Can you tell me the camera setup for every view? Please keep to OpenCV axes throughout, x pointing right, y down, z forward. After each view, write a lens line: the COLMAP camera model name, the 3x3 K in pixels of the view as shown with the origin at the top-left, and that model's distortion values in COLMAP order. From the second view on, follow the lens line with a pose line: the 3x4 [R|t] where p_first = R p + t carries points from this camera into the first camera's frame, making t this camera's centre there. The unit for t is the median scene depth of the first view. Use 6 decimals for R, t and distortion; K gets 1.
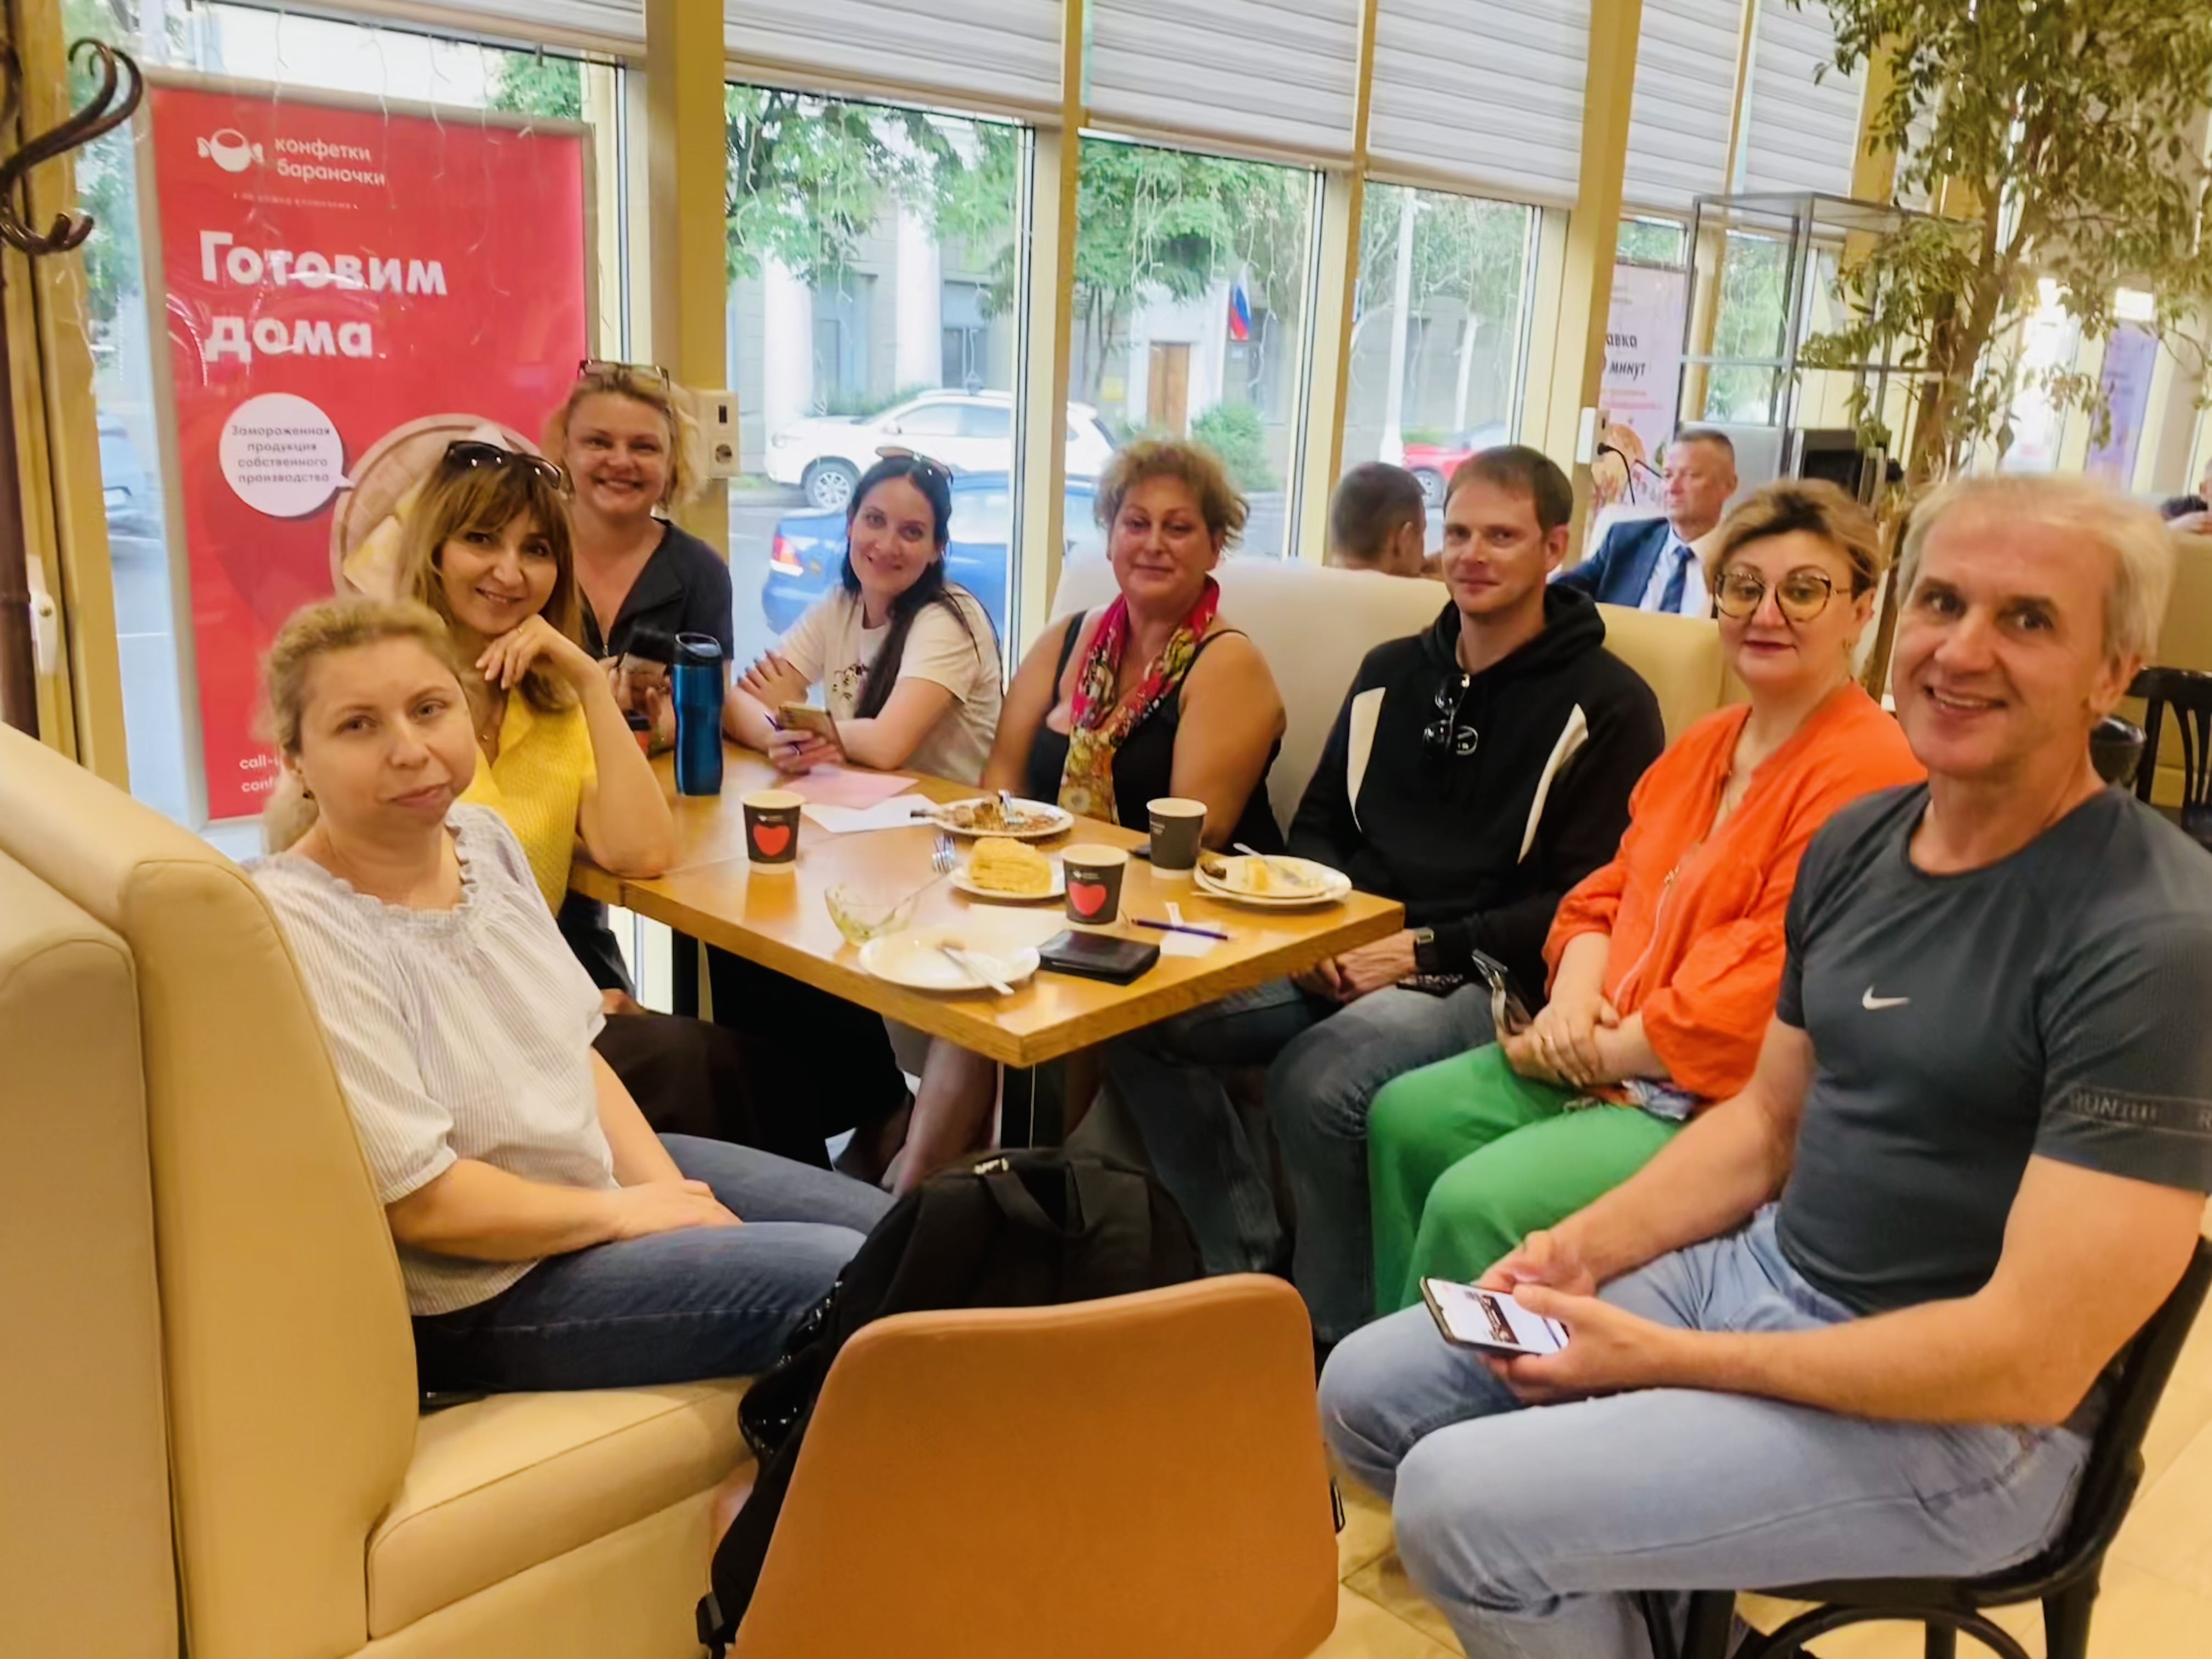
lens RADIAL K [[1856.4, 0, 1106.1], [0, 1856.4, 831.2], [0, 0, 1]] dist [0.083521, -0.185325]
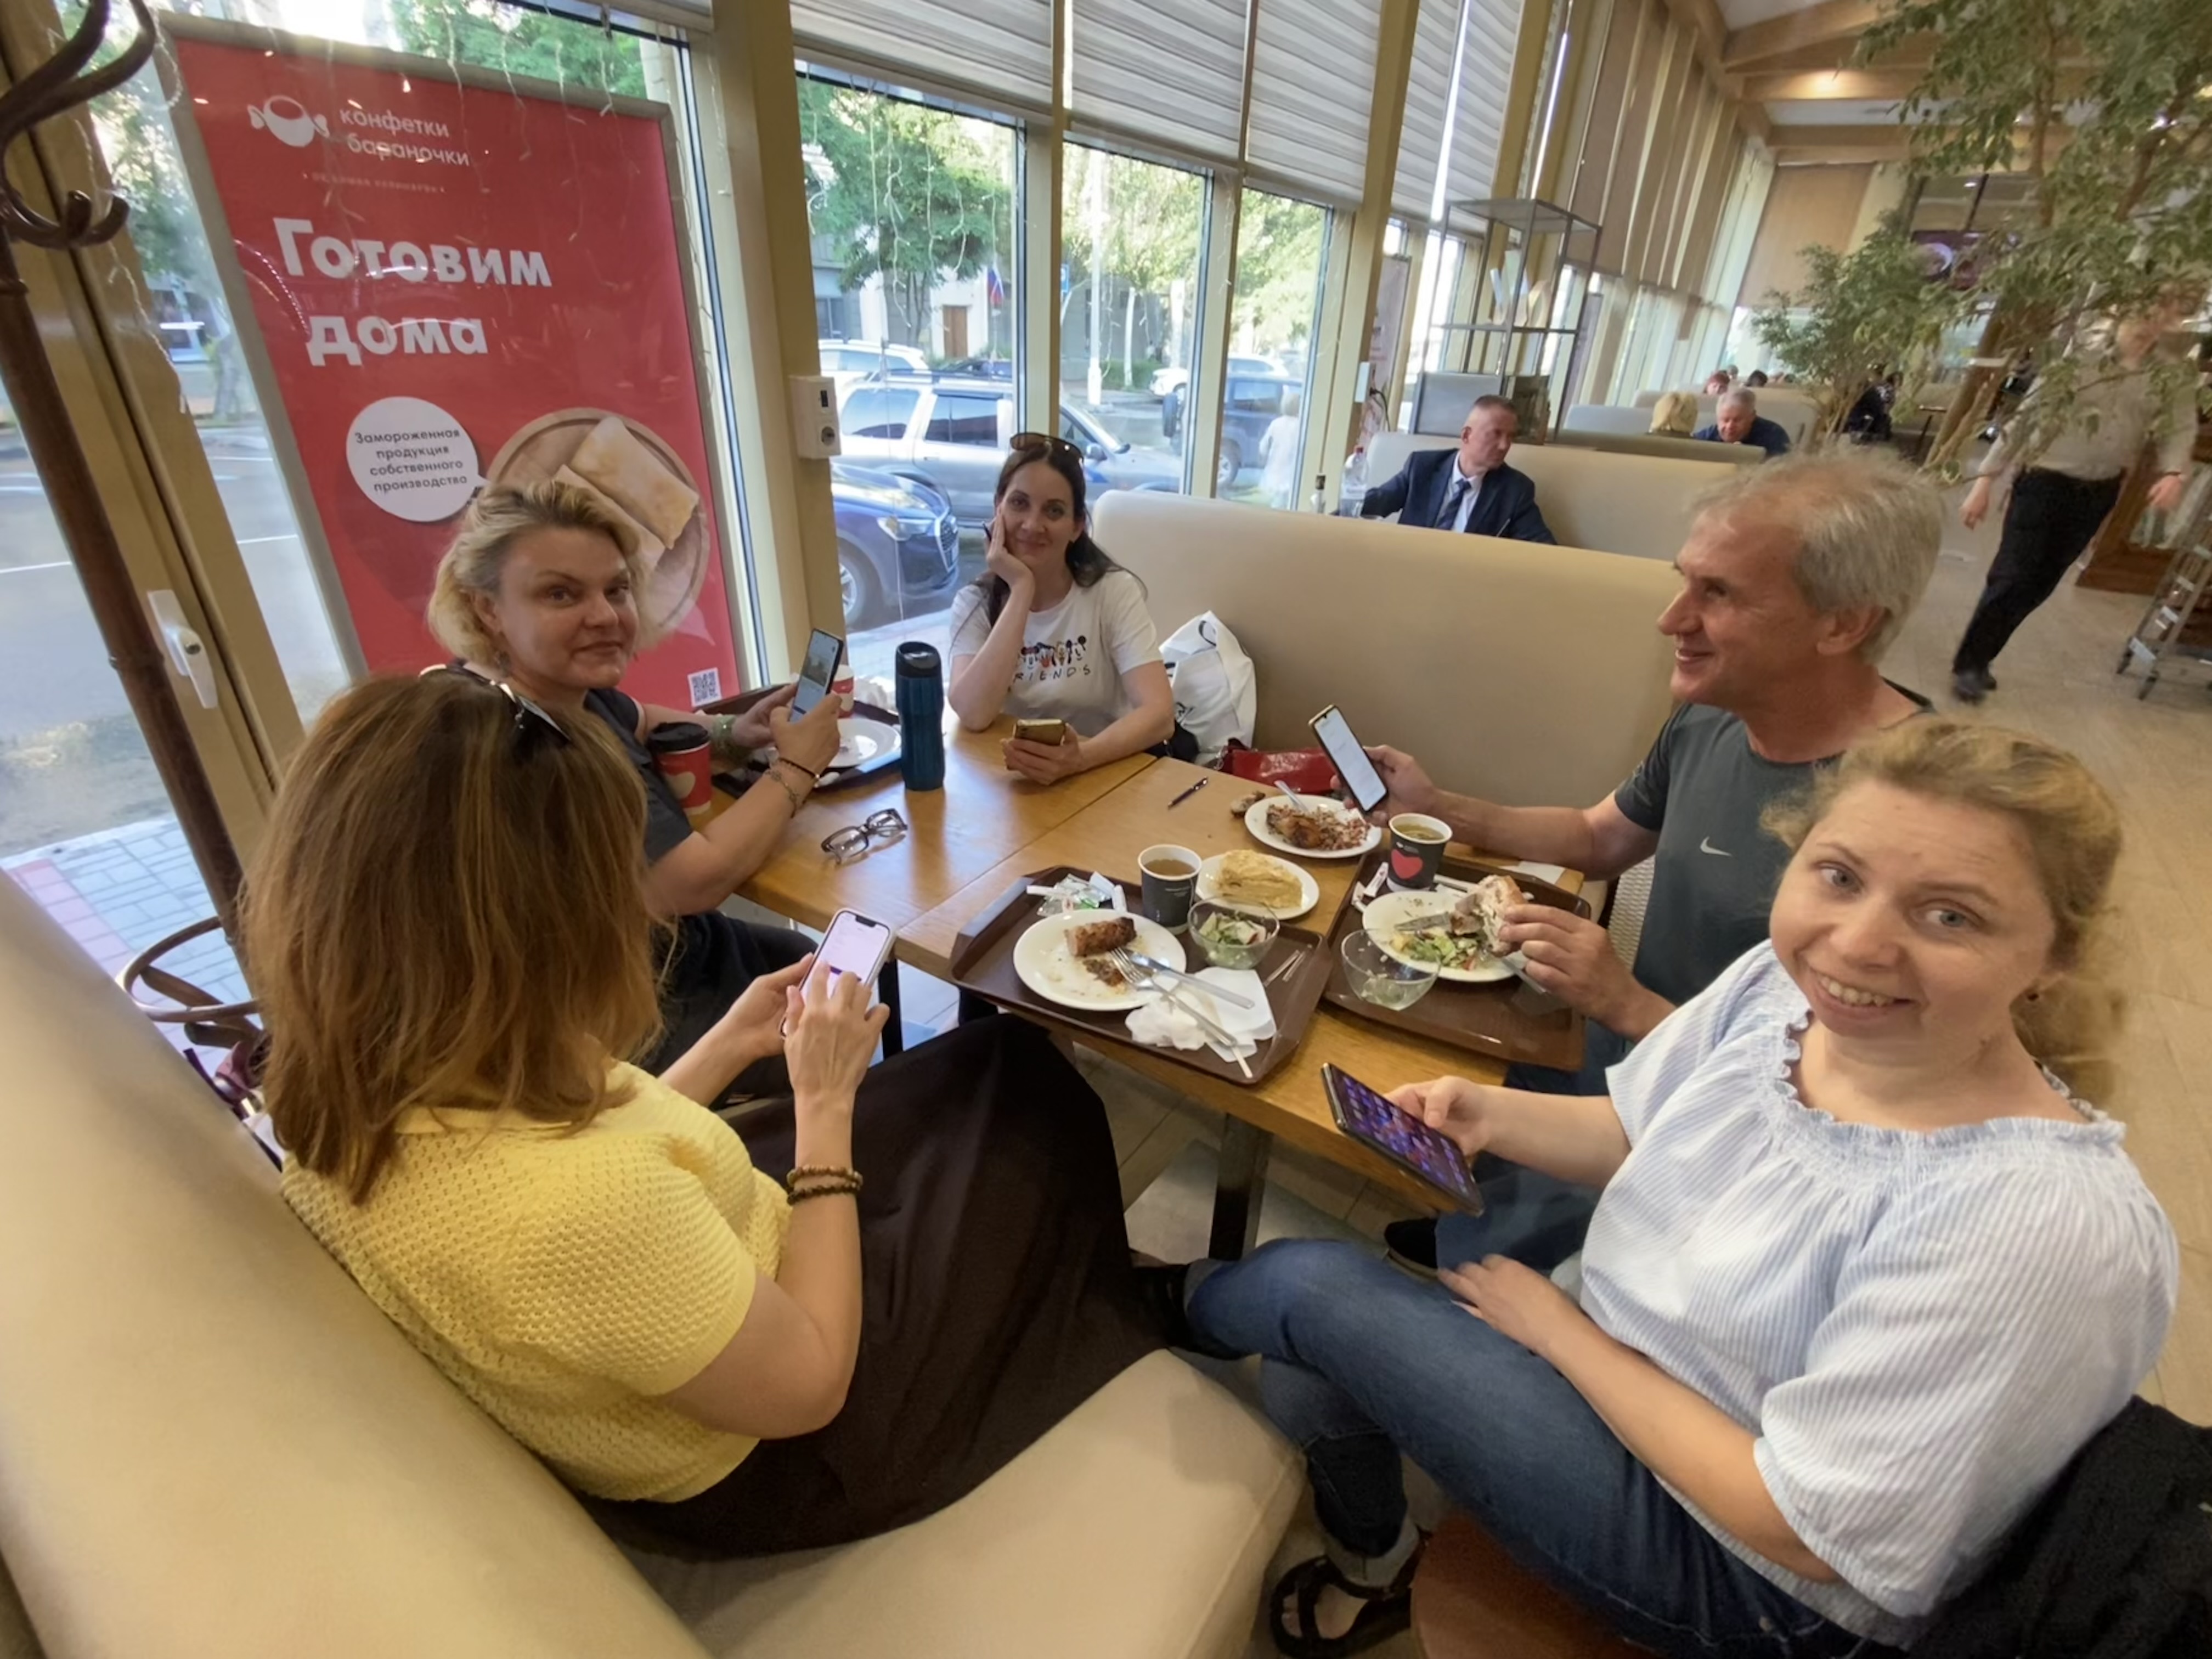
lens RADIAL K [[985.0, 0, 1104.1], [0, 985.0, 841.5], [0, 0, 1]] dist [0.001553, -0.013034]
pose [[0.984315, -0.090908, 0.151196, -0.171768], [0.051949, 0.968372, 0.244045, -0.112277], [-0.168600, -0.232362, 0.957905, 0.381172]]
